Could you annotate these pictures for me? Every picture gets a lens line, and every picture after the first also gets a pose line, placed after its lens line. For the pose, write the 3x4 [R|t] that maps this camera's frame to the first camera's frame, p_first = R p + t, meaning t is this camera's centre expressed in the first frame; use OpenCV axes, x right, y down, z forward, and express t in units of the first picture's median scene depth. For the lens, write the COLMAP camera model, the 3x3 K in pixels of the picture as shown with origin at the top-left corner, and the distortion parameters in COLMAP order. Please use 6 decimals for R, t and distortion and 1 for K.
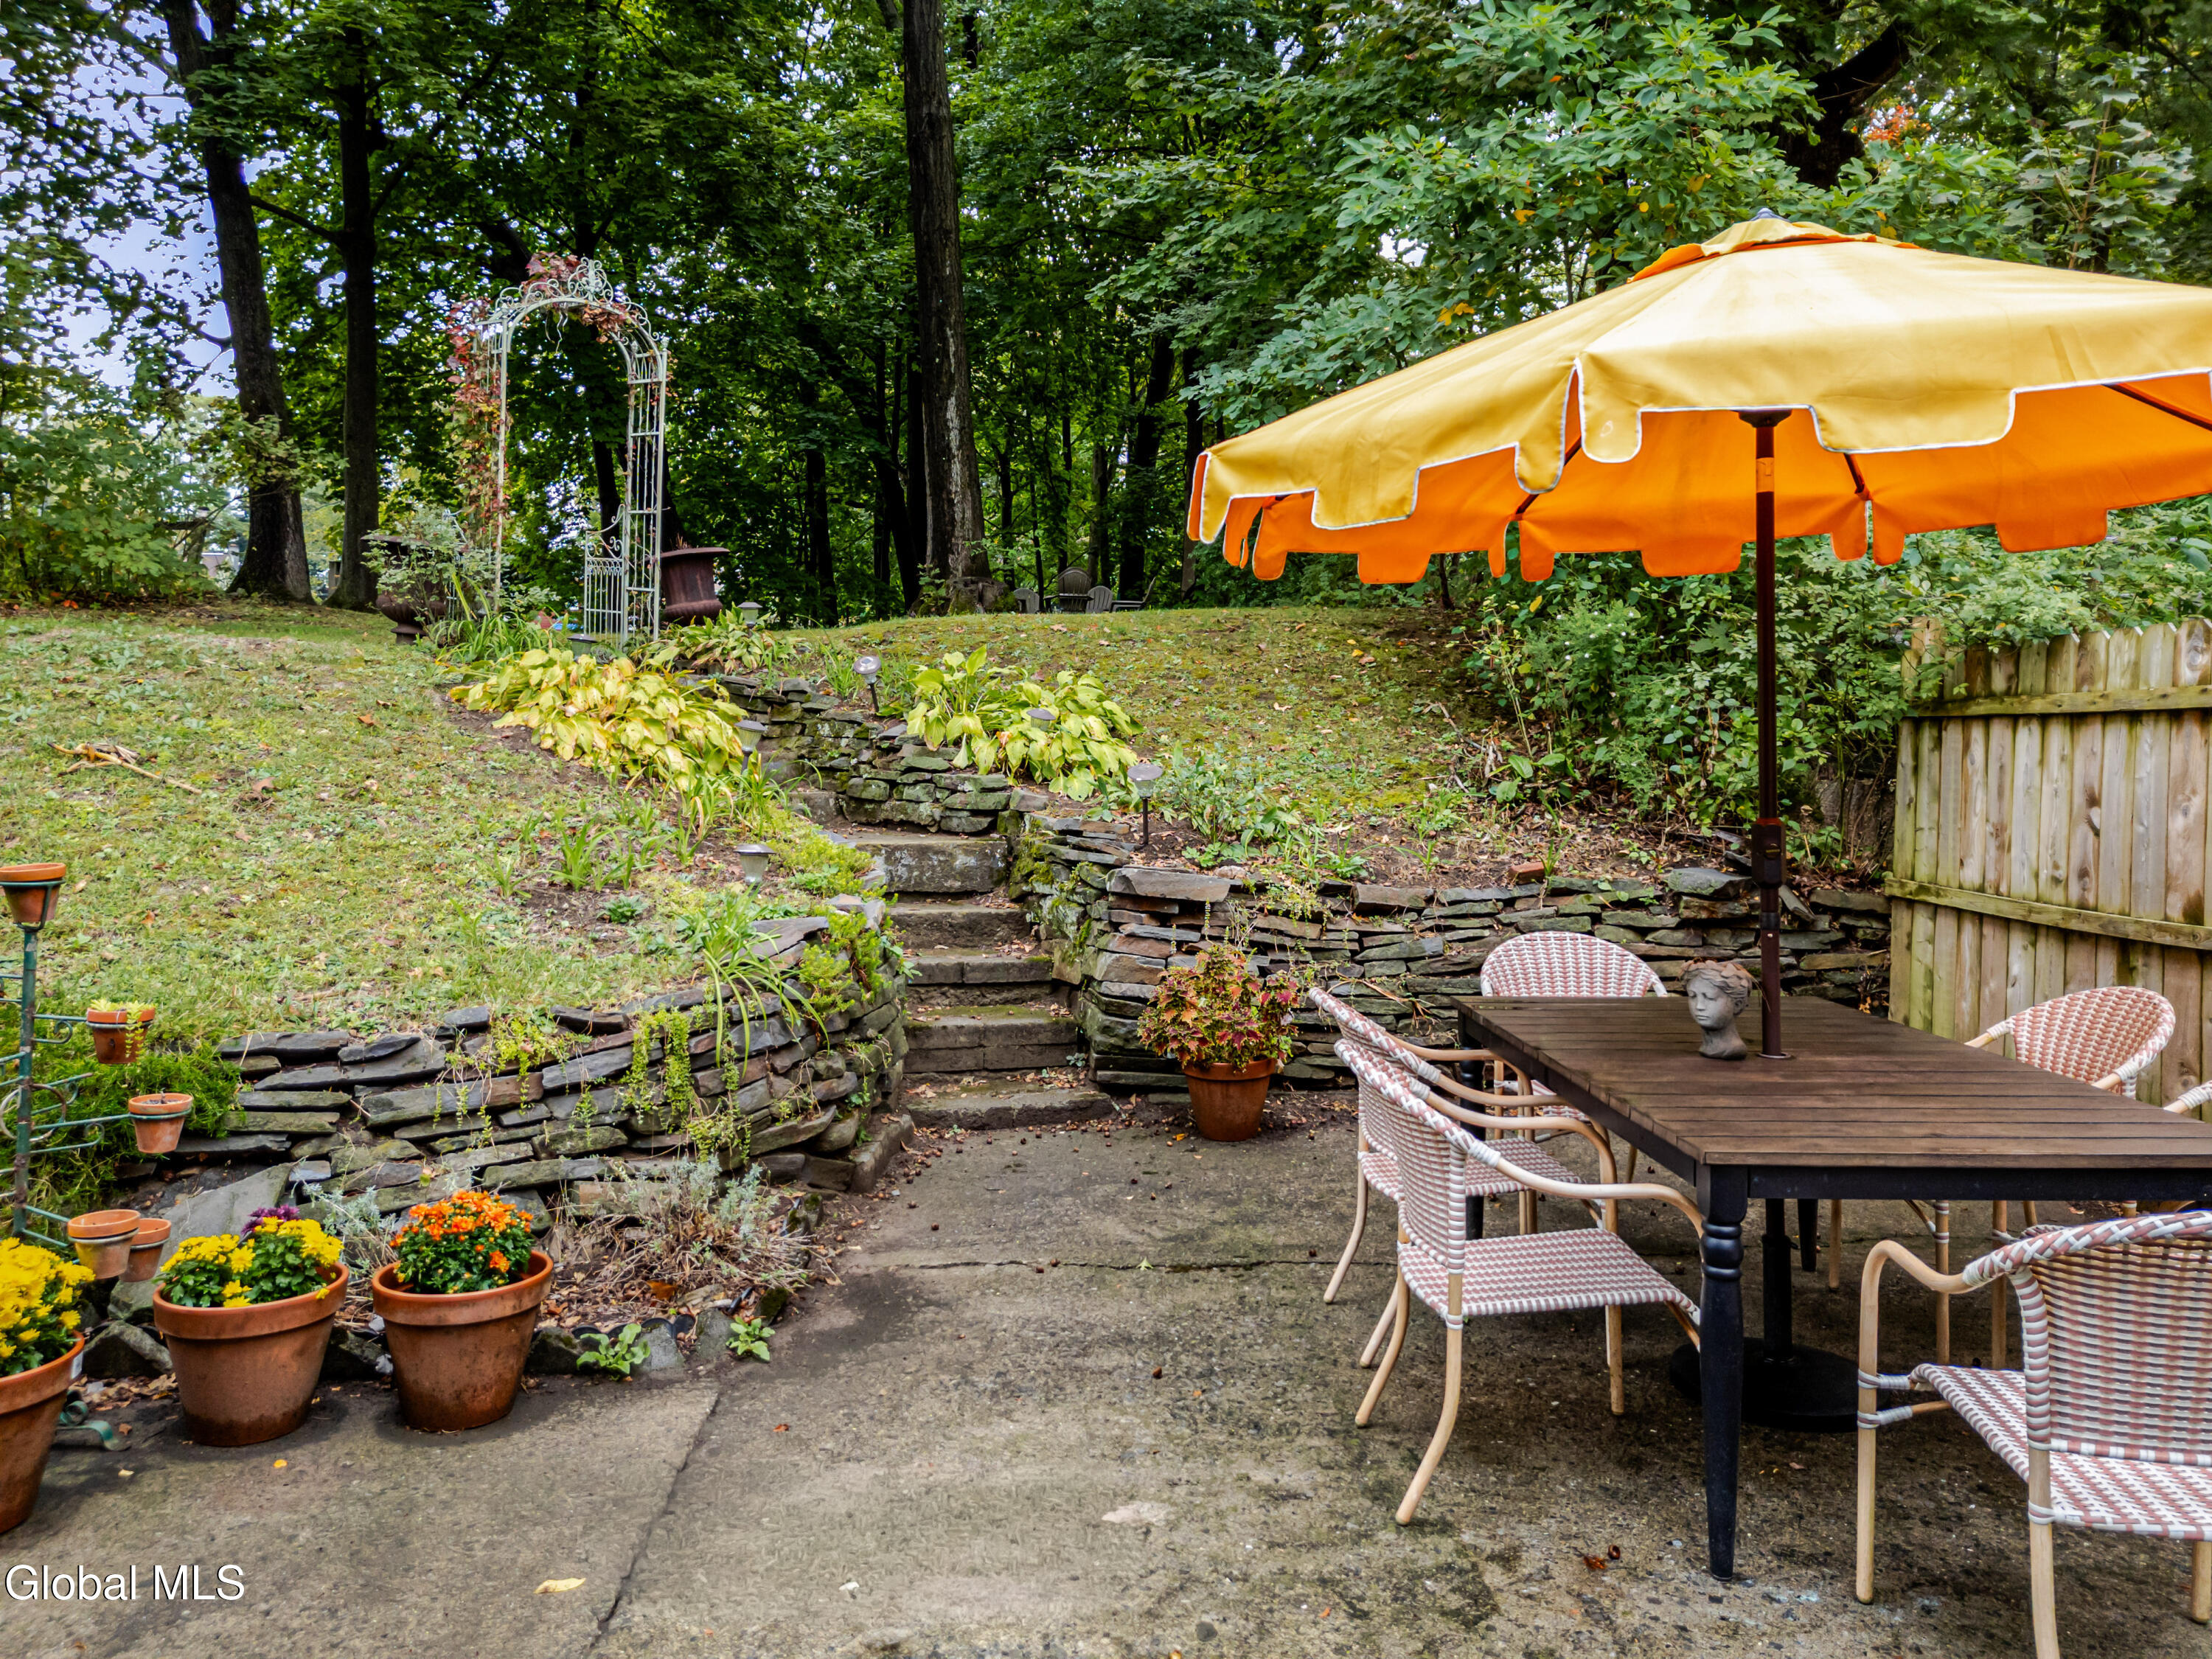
lens RADIAL K [[1580.6, 0, 1094.4], [0, 1580.6, 799.7], [0, 0, 1]] dist [0.052594, -0.052094]
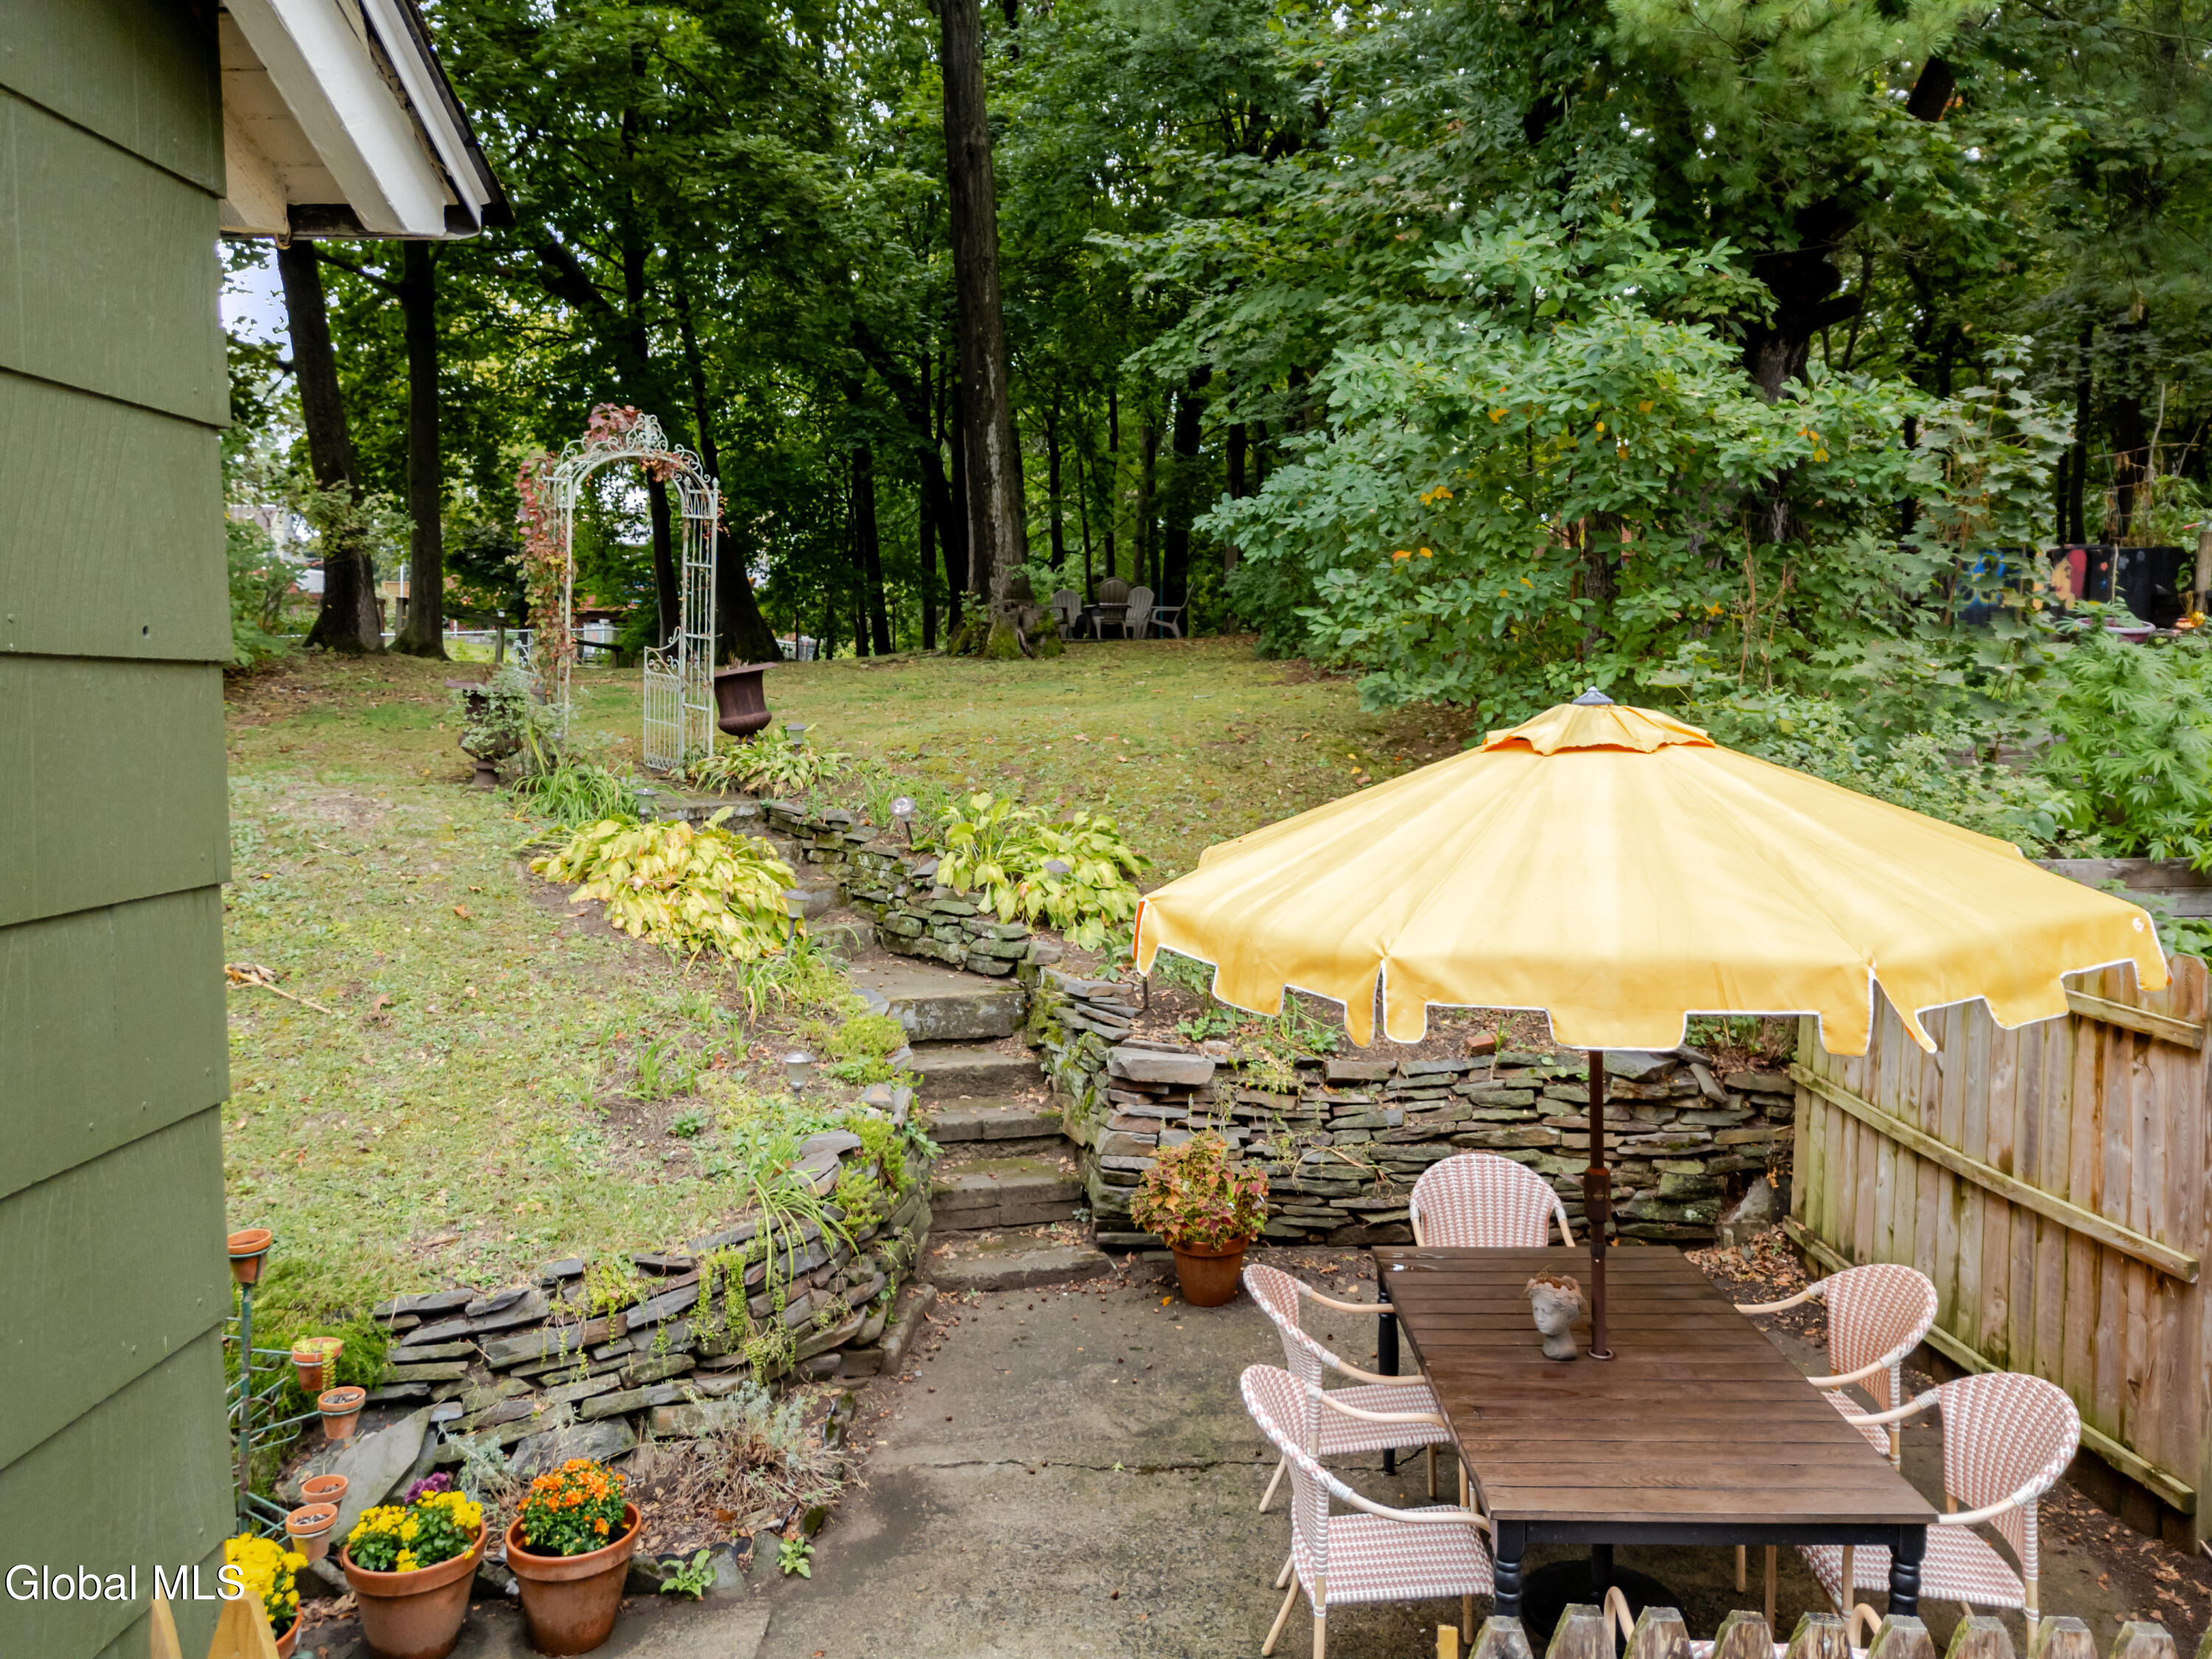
lens RADIAL K [[1562.1, 0, 1106.0], [0, 1562.1, 829.5], [0, 0, 1]] dist [0.041275, -0.041452]
pose [[0.999768, -0.002321, -0.021393, 0.033031], [0.002959, 0.999550, 0.029855, -0.155385], [0.021314, -0.029911, 0.999325, -0.127508]]
